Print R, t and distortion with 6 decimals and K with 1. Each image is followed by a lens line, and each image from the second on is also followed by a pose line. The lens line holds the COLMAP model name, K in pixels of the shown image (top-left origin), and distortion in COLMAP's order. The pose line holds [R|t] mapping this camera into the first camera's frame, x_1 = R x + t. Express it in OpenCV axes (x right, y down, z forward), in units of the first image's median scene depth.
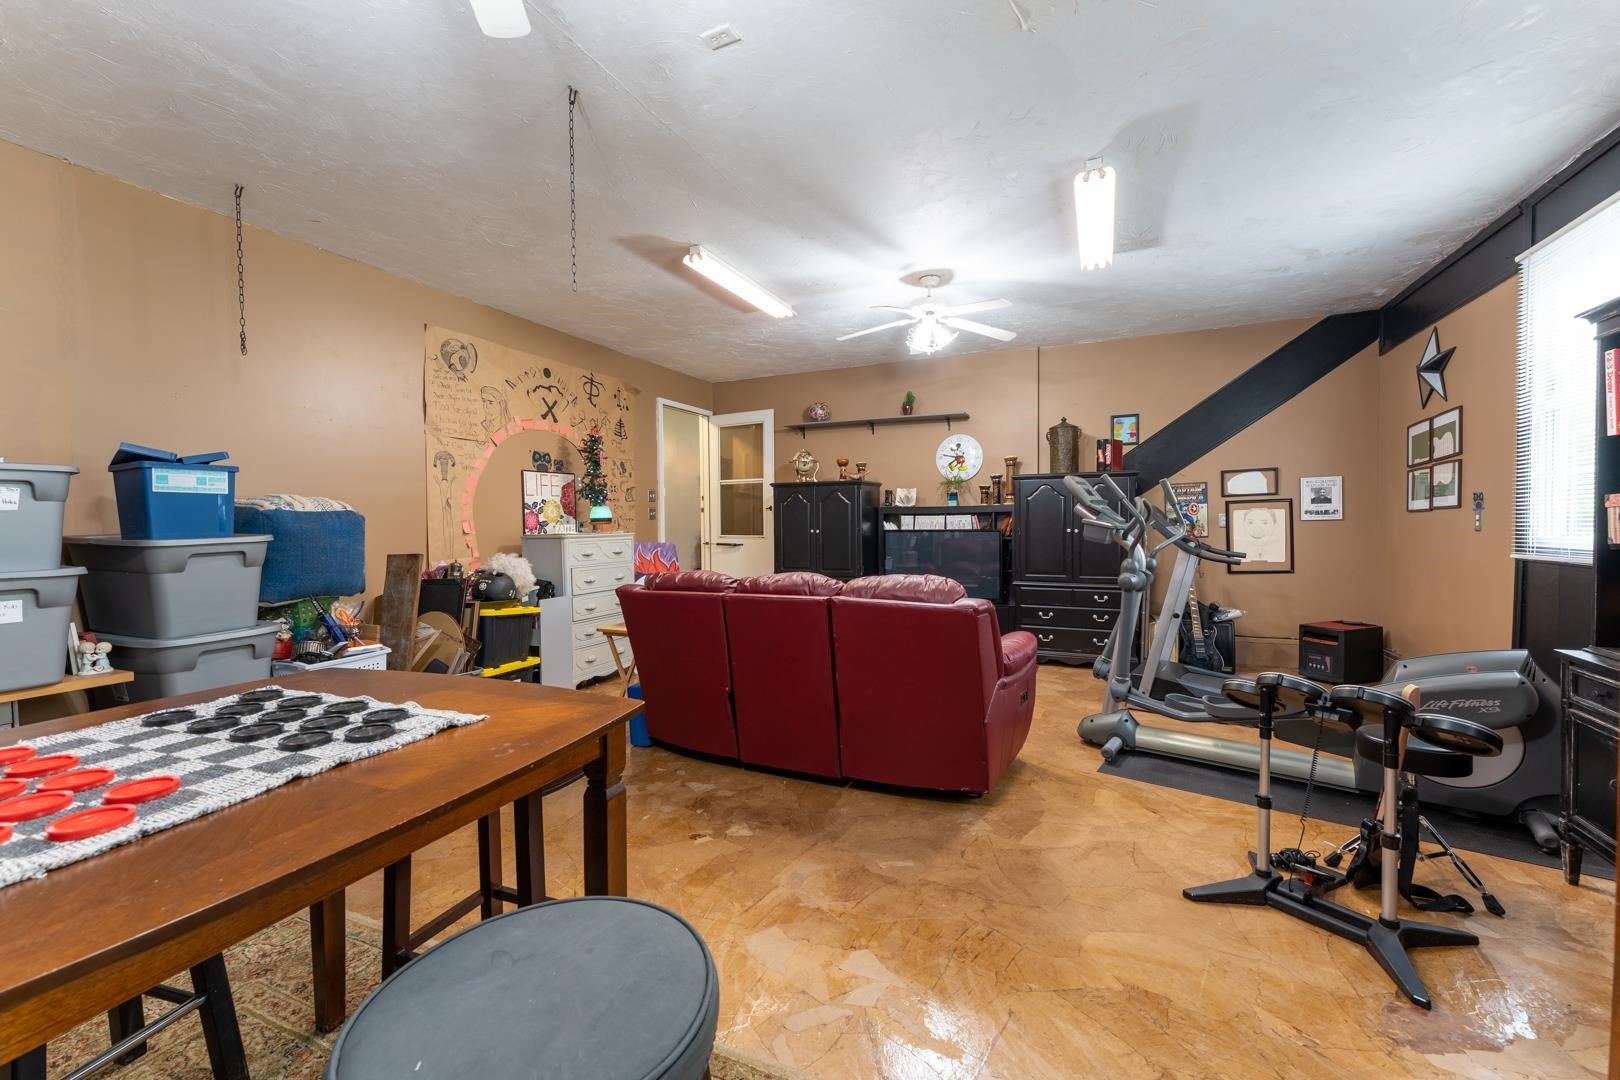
lens RADIAL K [[657.9, 0, 826.6], [0, 657.9, 534.2], [0, 0, 1]] dist [0.003916, -0.000012]
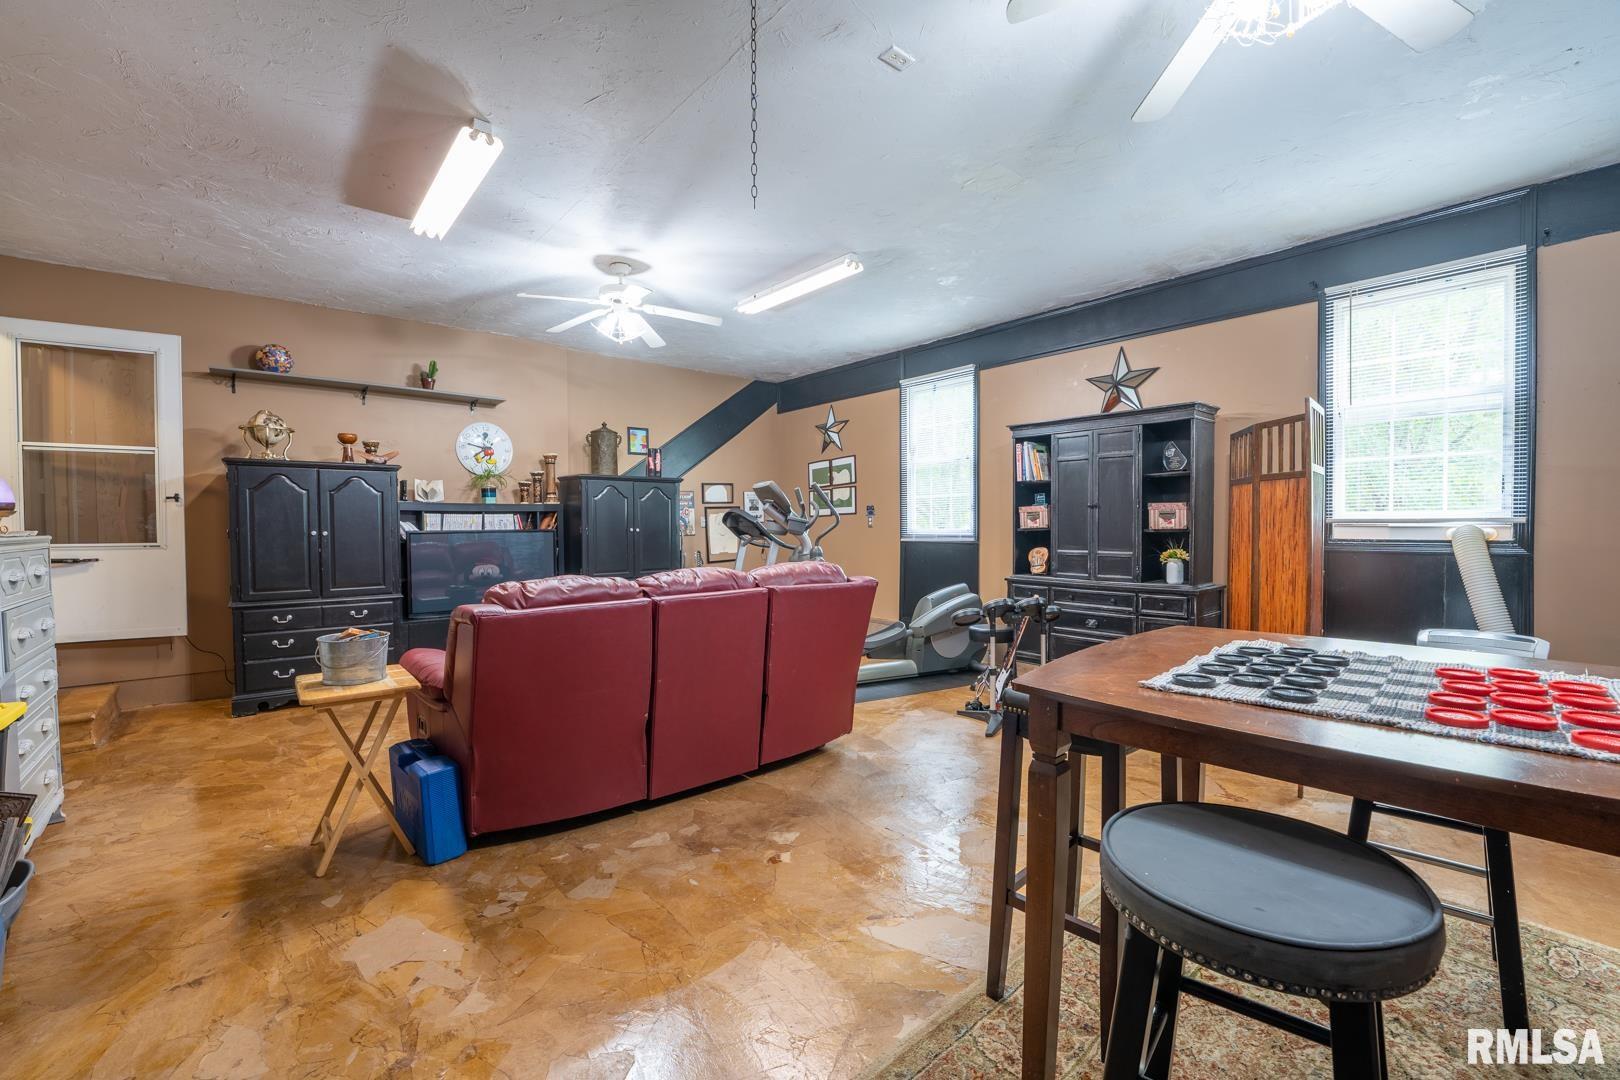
lens RADIAL K [[657.9, 0, 805.2], [0, 657.9, 537.6], [0, 0, 1]] dist [0.003916, -0.000012]
pose [[0.440473, -0.013758, 0.897661, -0.448411], [0.019934, 0.999786, 0.005542, 0.006600], [-0.897545, 0.015453, 0.440653, 0.255136]]
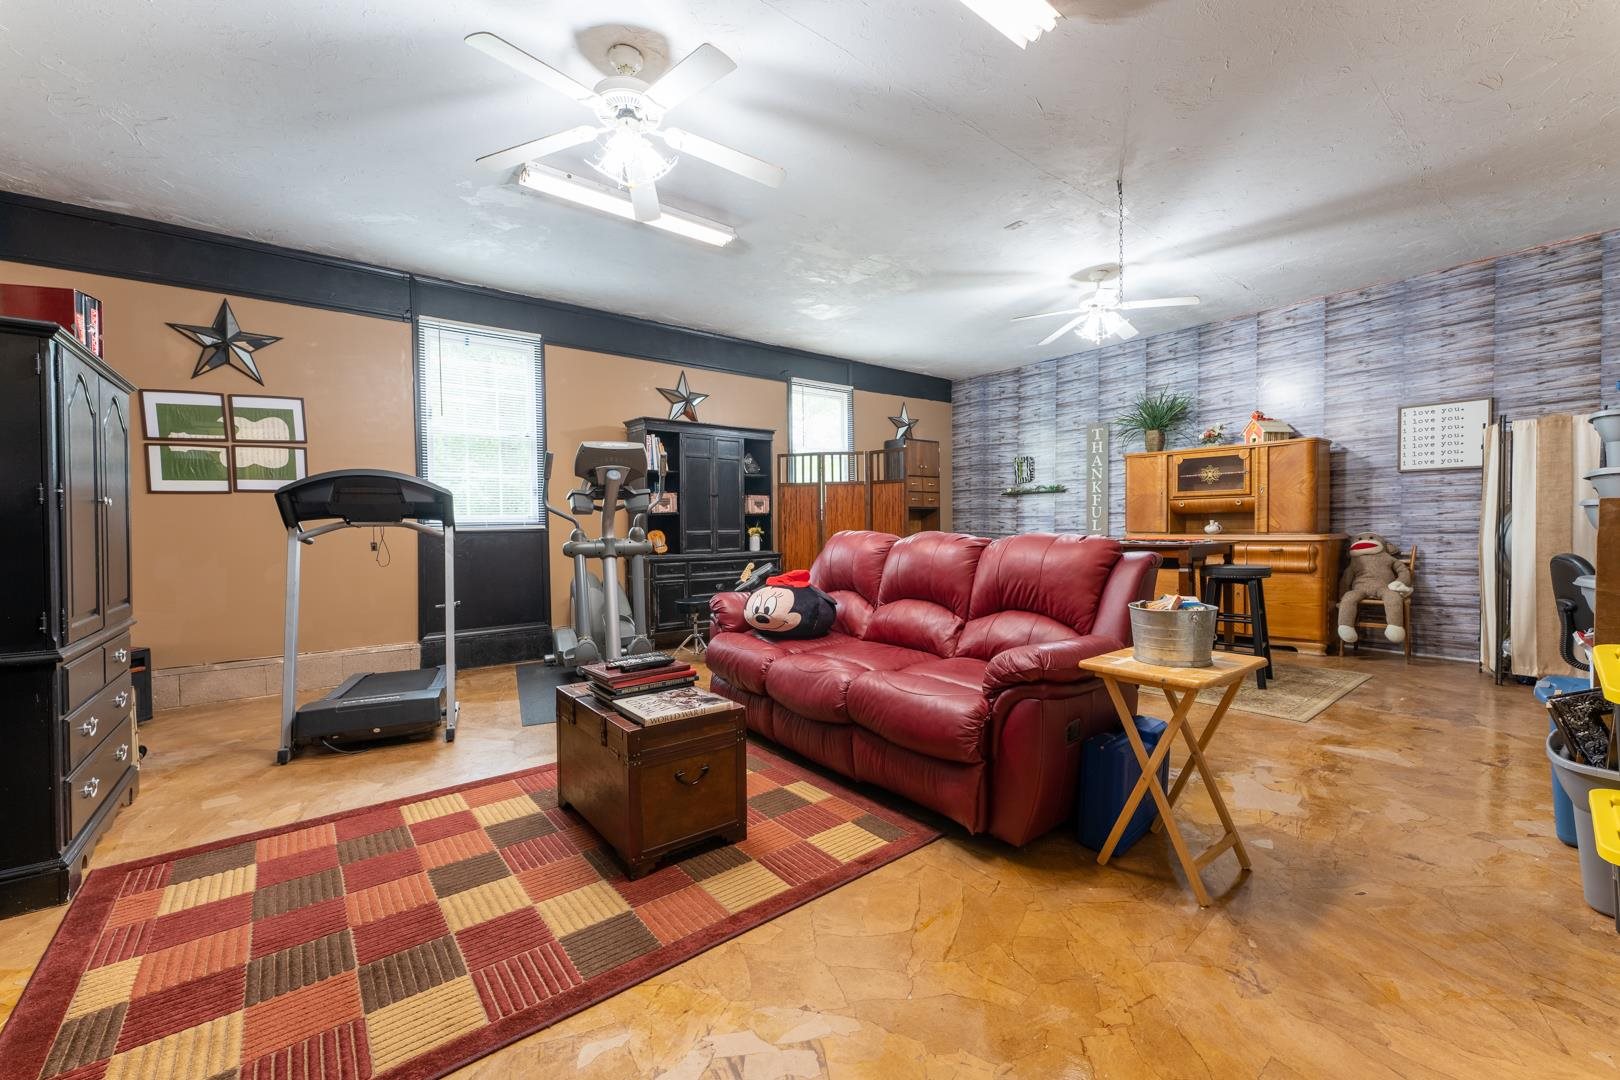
lens RADIAL K [[657.9, 0, 800.7], [0, 657.9, 535.3], [0, 0, 1]] dist [0.003916, -0.000012]
pose [[-0.889975, 0.009042, 0.455920, -0.170135], [0.027885, 0.999011, 0.034620, 0.009677], [-0.455156, 0.043524, -0.889347, 1.115646]]
